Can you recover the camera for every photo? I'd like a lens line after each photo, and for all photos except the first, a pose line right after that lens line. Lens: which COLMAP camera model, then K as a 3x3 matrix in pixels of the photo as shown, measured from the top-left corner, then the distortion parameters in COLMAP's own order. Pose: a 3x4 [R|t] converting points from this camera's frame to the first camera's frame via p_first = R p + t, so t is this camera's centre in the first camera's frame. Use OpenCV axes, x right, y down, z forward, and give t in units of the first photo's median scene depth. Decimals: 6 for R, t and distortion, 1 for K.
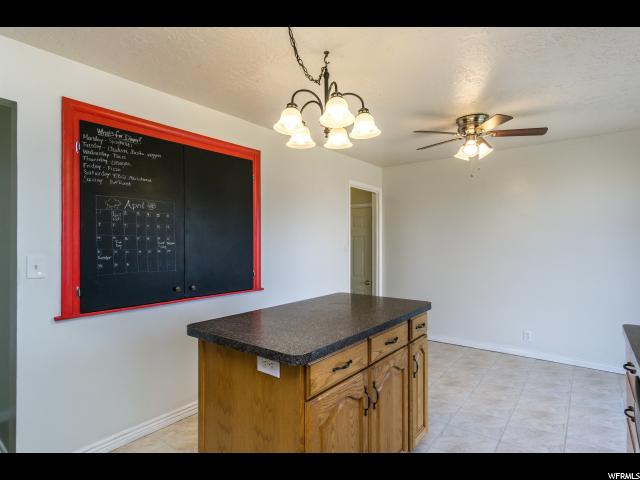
lens RADIAL K [[341.6, 0, 320.1], [0, 341.6, 240.2], [0, 0, 1]] dist [-0.000352, -0.000126]
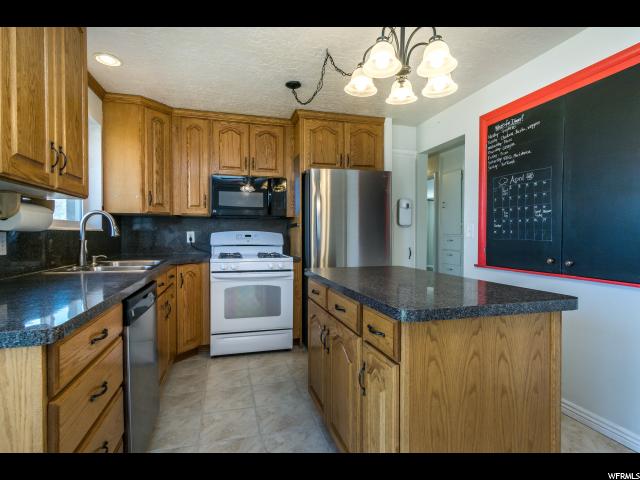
lens RADIAL K [[341.6, 0, 321.3], [0, 341.6, 239.2], [0, 0, 1]] dist [-0.000352, -0.000126]
pose [[-0.587233, 0.014136, -0.809294, 0.757922], [0.004936, 0.999891, 0.013883, 0.077256], [0.809403, 0.004157, -0.587239, 1.166894]]
